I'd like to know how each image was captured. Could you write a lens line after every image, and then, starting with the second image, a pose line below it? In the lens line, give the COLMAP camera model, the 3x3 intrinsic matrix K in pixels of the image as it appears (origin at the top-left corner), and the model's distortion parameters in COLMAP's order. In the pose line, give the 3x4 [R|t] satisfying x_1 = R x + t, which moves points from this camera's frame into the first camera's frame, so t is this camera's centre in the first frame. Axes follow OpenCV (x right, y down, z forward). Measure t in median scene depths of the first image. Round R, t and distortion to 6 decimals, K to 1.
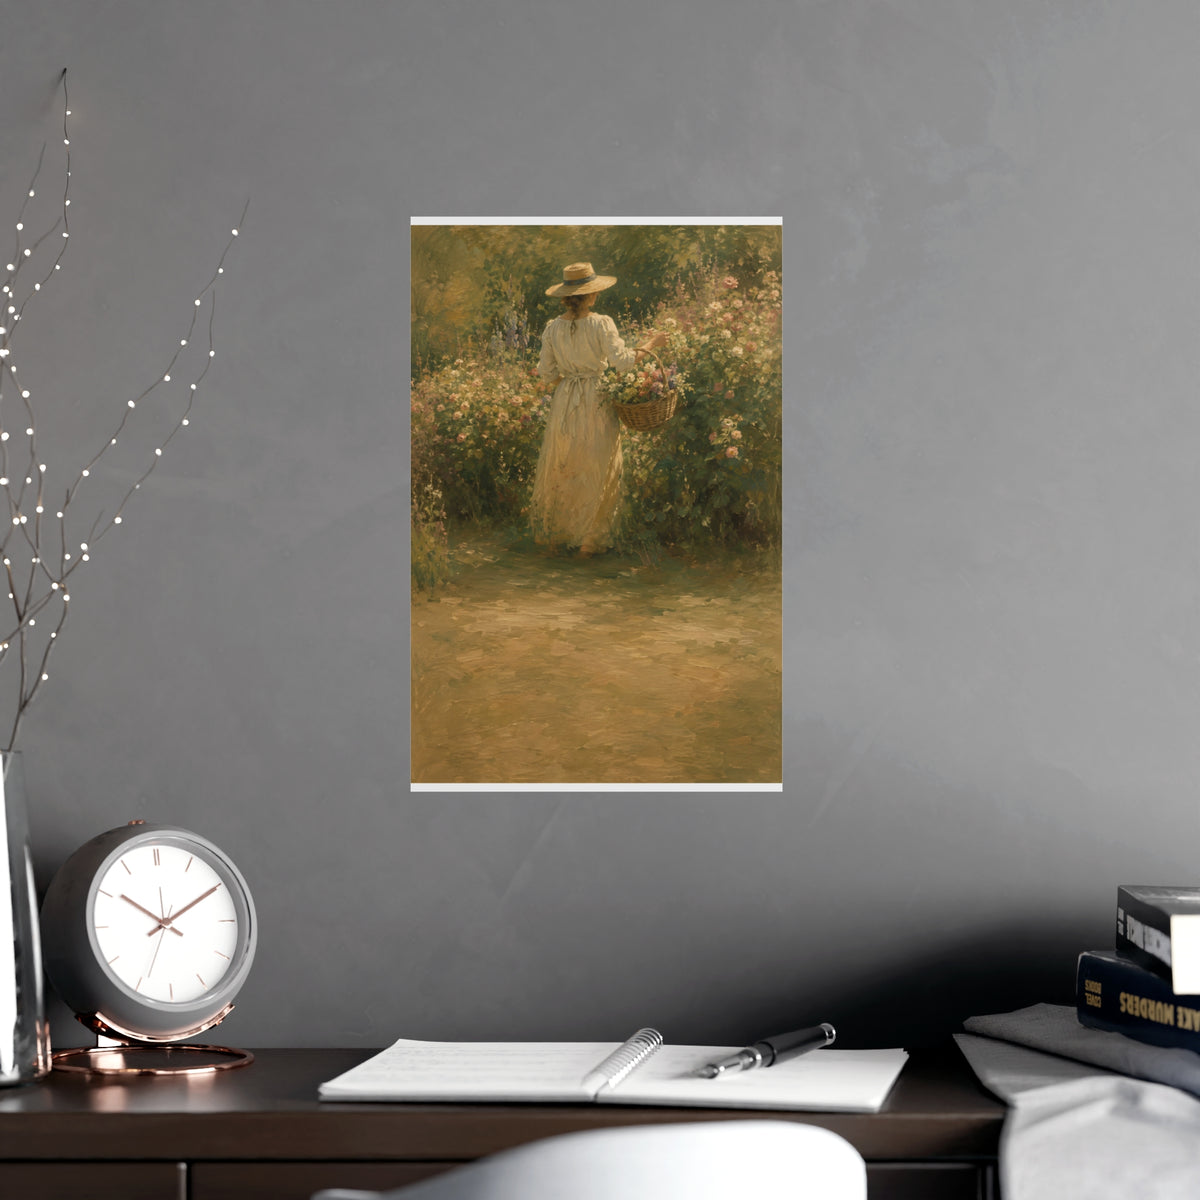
lens RADIAL K [[4436.9, 0, 600.0], [0, 4436.9, 600.0], [0, 0, 1]] dist [-0.121283, 1.929547]
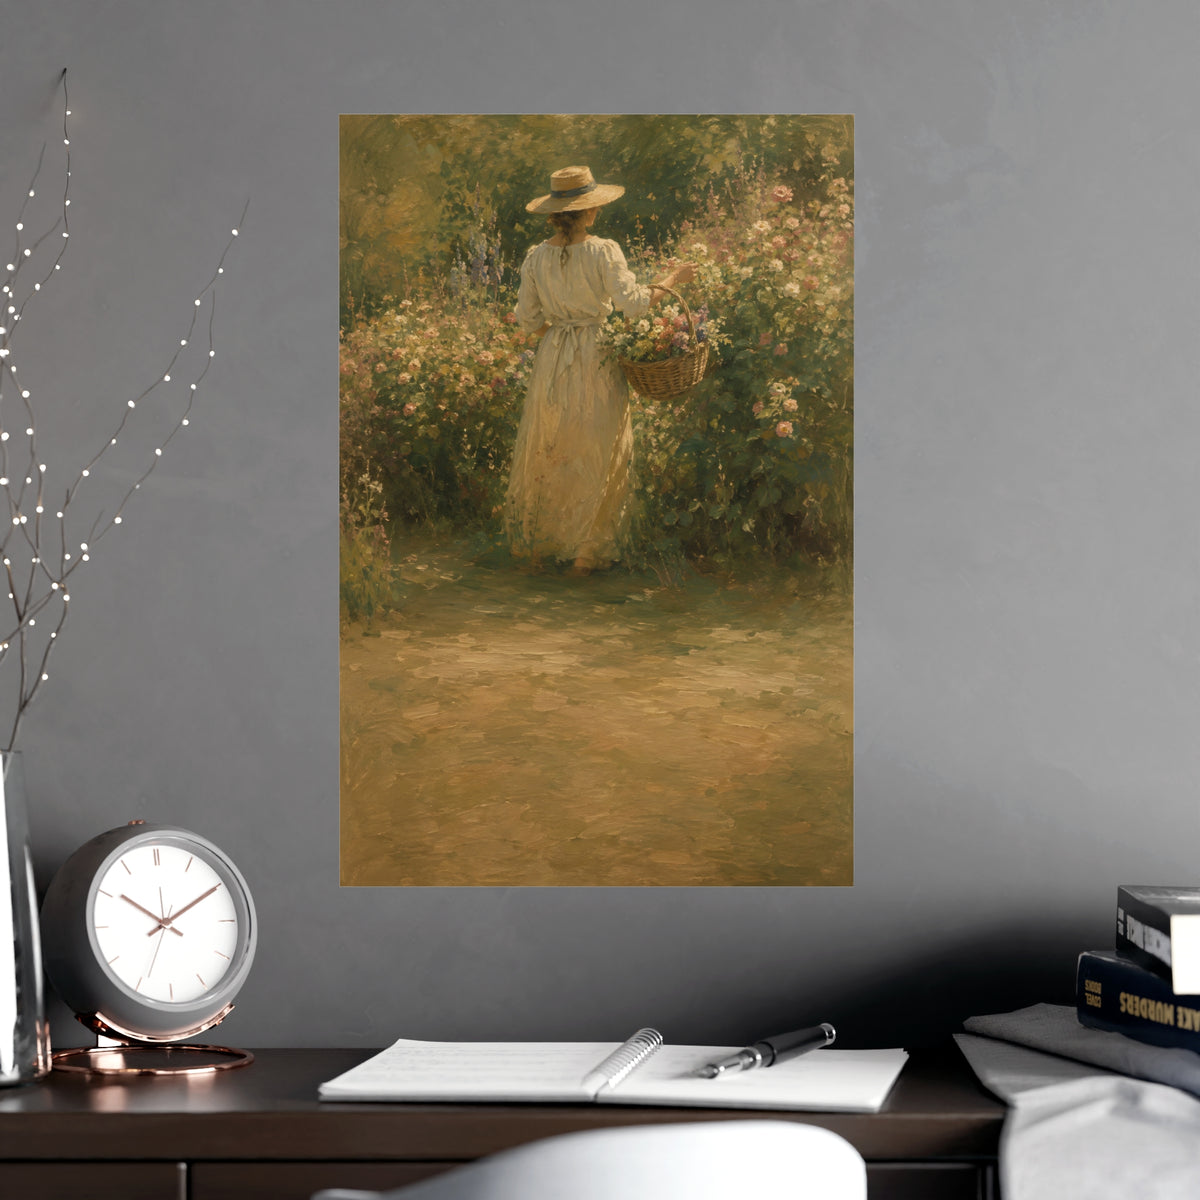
lens RADIAL K [[4252.8, 0, 600.0], [0, 4252.8, 600.0], [0, 0, 1]] dist [-0.008248, -1.041913]
pose [[1.000000, 0.000004, 0.000037, -0.000274], [-0.000004, 1.000000, 0.000837, -0.006086], [-0.000037, -0.000837, 1.000000, 0.307703]]
